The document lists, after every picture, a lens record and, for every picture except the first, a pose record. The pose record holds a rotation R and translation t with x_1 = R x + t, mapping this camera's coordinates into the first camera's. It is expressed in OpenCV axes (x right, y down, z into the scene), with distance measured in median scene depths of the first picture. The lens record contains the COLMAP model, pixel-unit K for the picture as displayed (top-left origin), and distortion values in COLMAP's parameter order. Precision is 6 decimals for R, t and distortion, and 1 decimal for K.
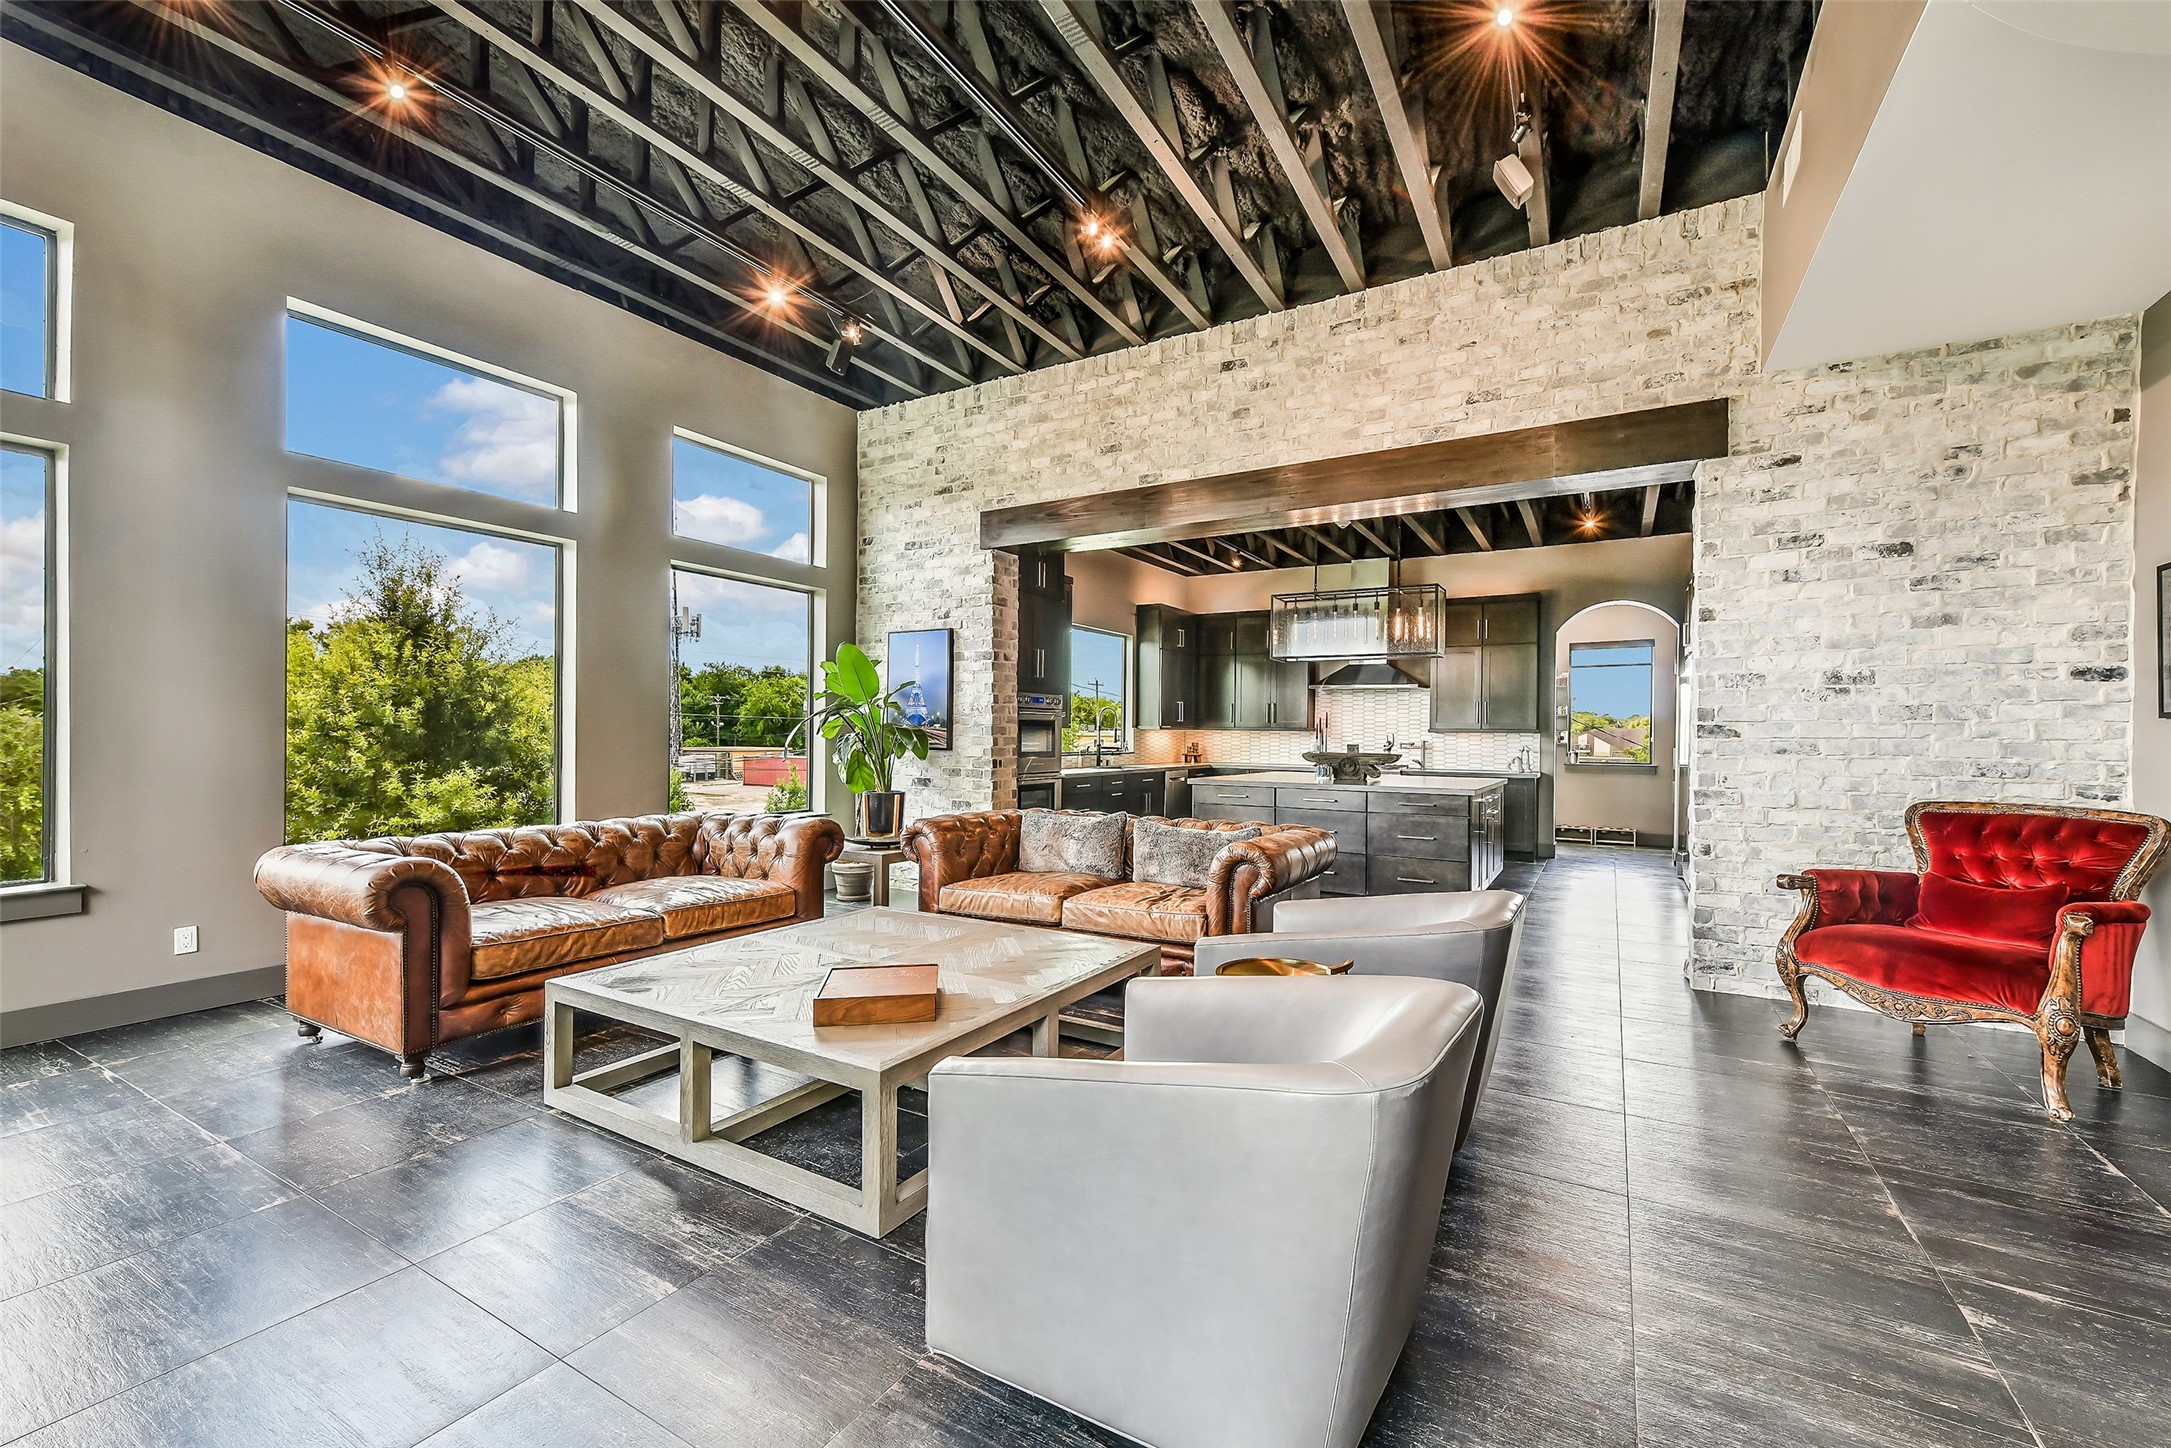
lens RADIAL K [[859.9, 0, 1102.1], [0, 859.9, 732.9], [0, 0, 1]] dist [-0.000071, 0.002908]
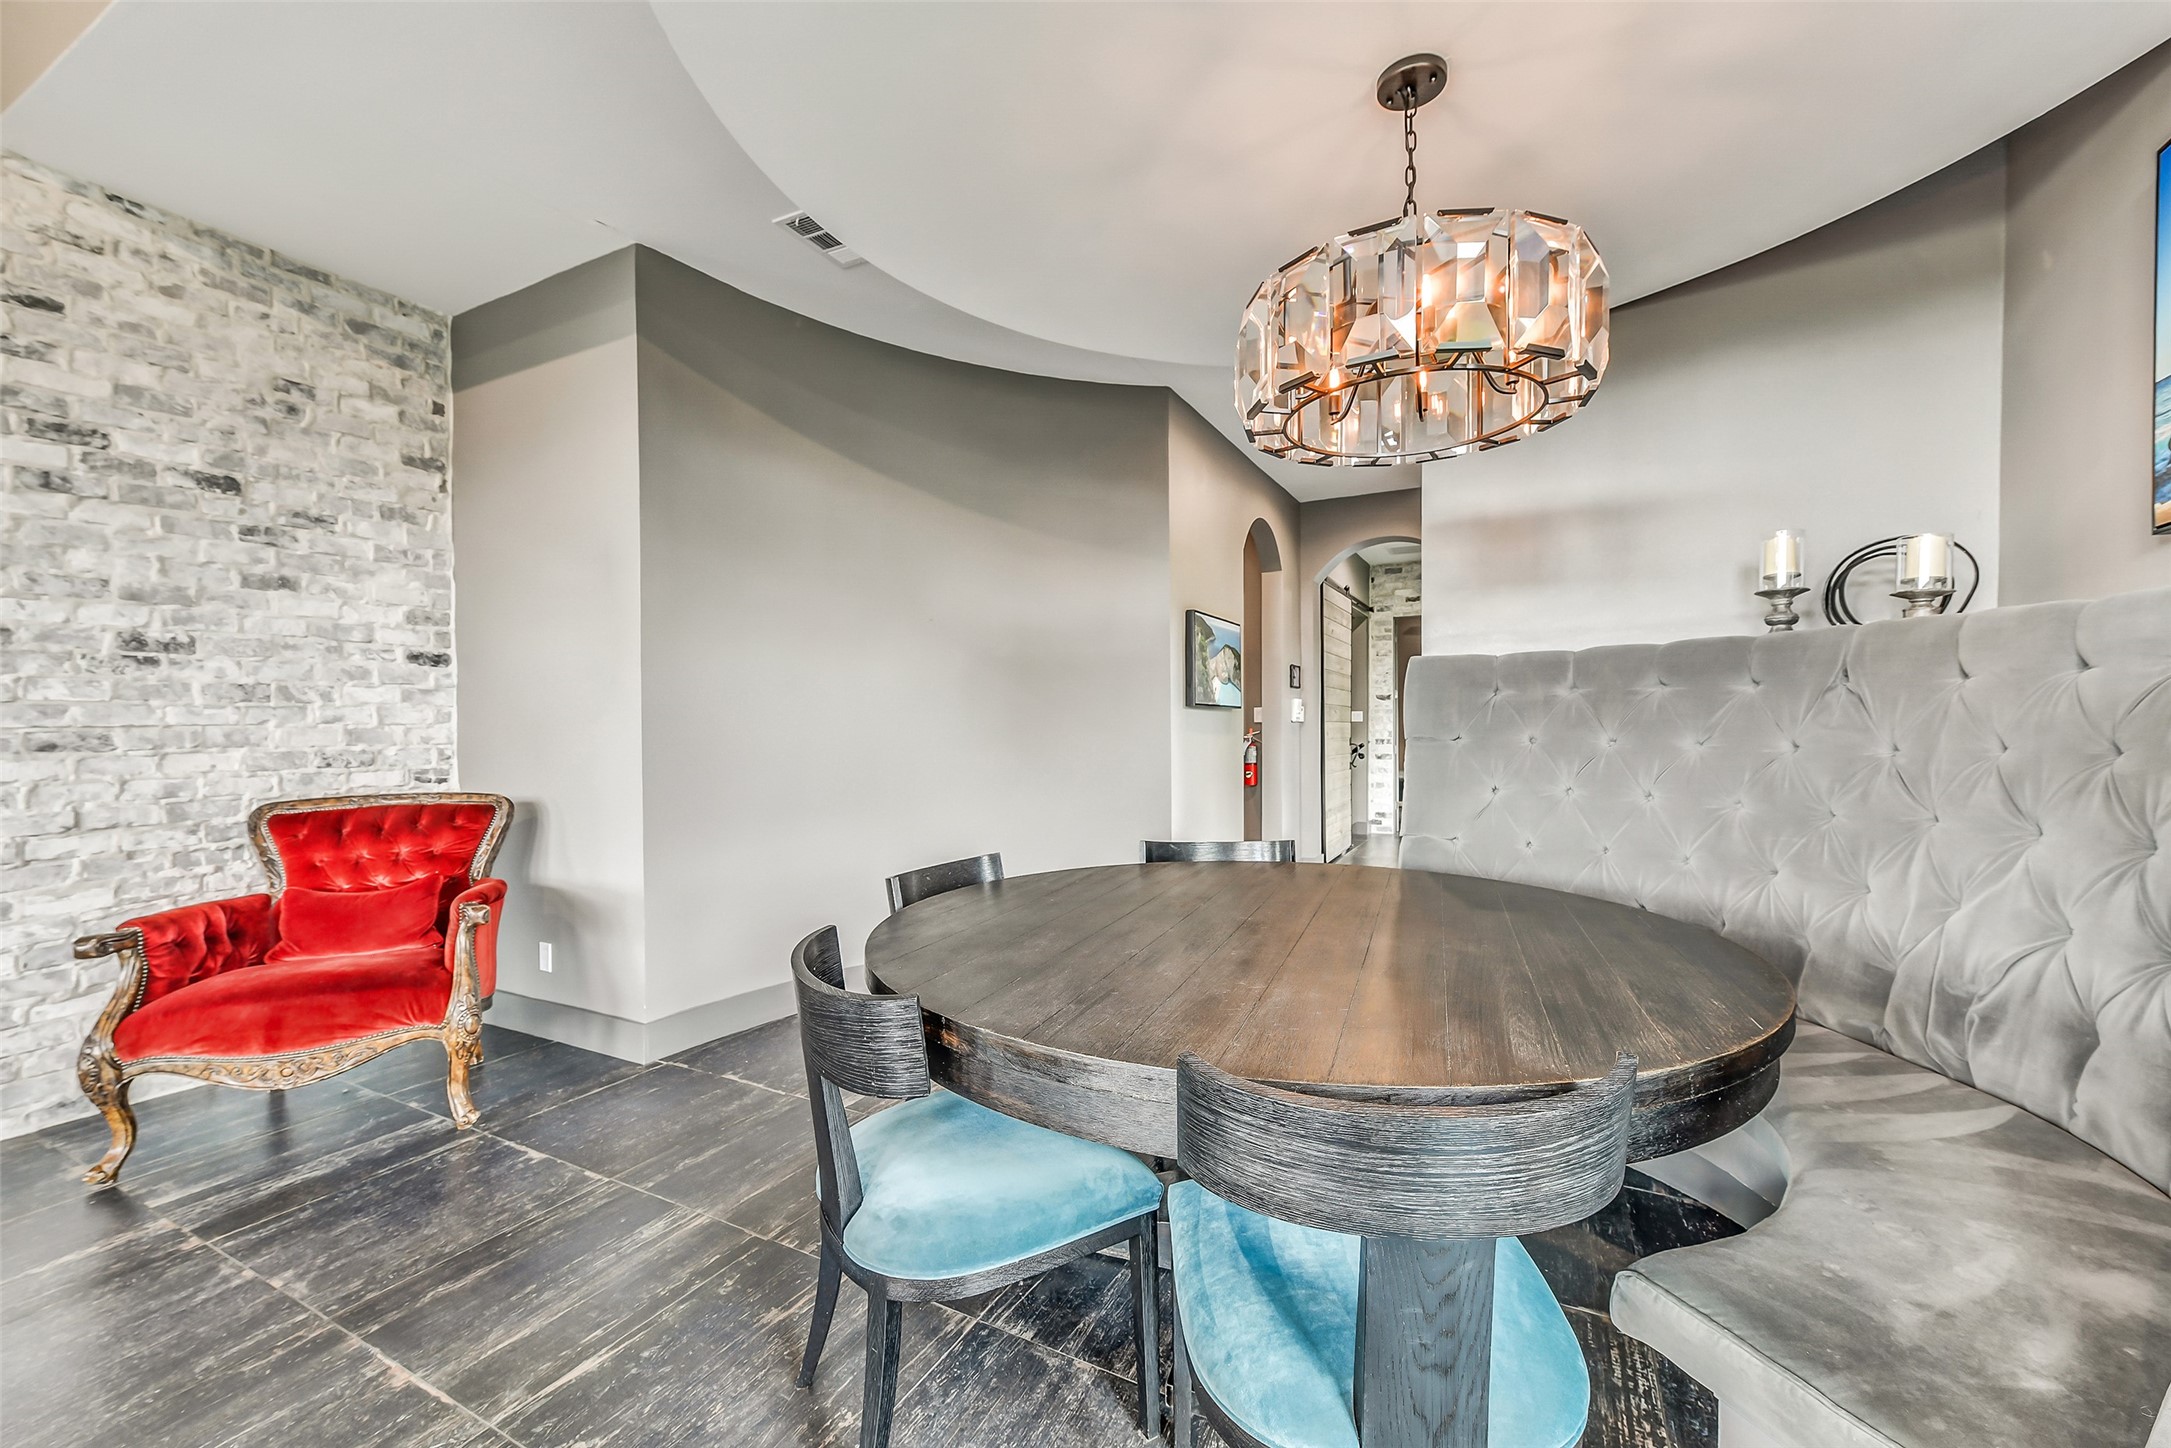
lens RADIAL K [[859.9, 0, 1102.0], [0, 859.9, 732.8], [0, 0, 1]] dist [-0.000071, 0.002908]
pose [[-0.048538, -0.020707, 0.998607, 0.102845], [0.009242, 0.999733, 0.021179, 0.003767], [-0.998779, 0.010257, -0.048333, 0.253120]]
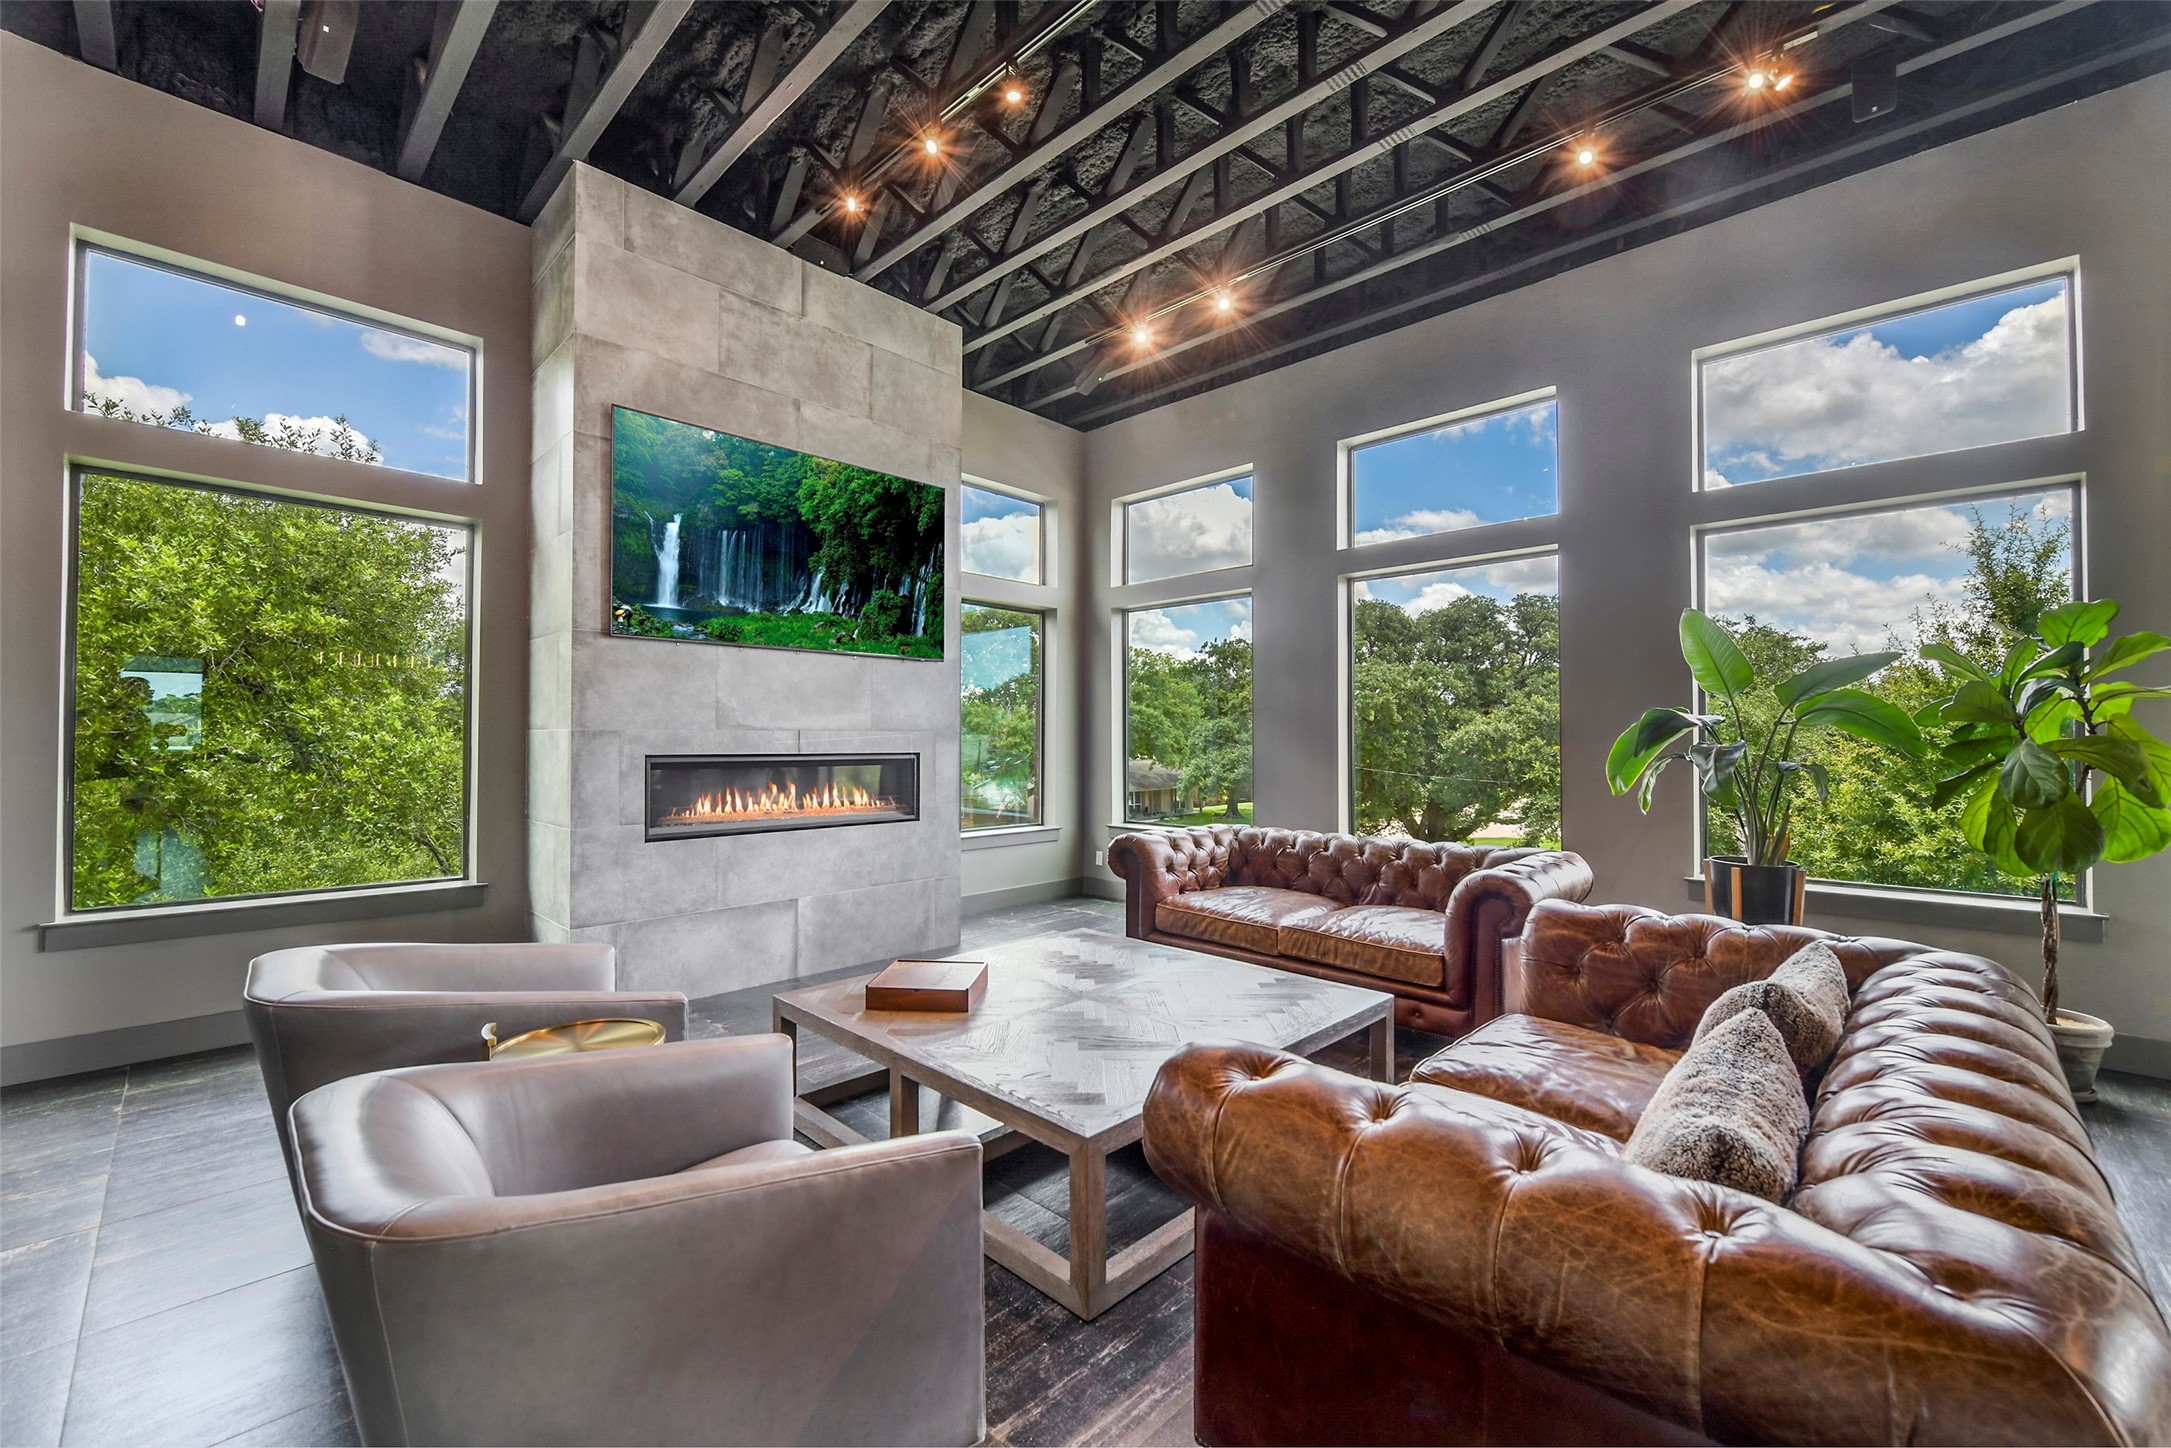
lens RADIAL K [[859.9, 0, 1072.0], [0, 859.9, 726.7], [0, 0, 1]] dist [-0.000071, 0.002908]
pose [[-0.240057, -0.019950, -0.970554, 0.548147], [-0.005248, 0.999801, -0.019253, -0.009079], [0.970745, 0.000472, -0.240114, 0.962863]]
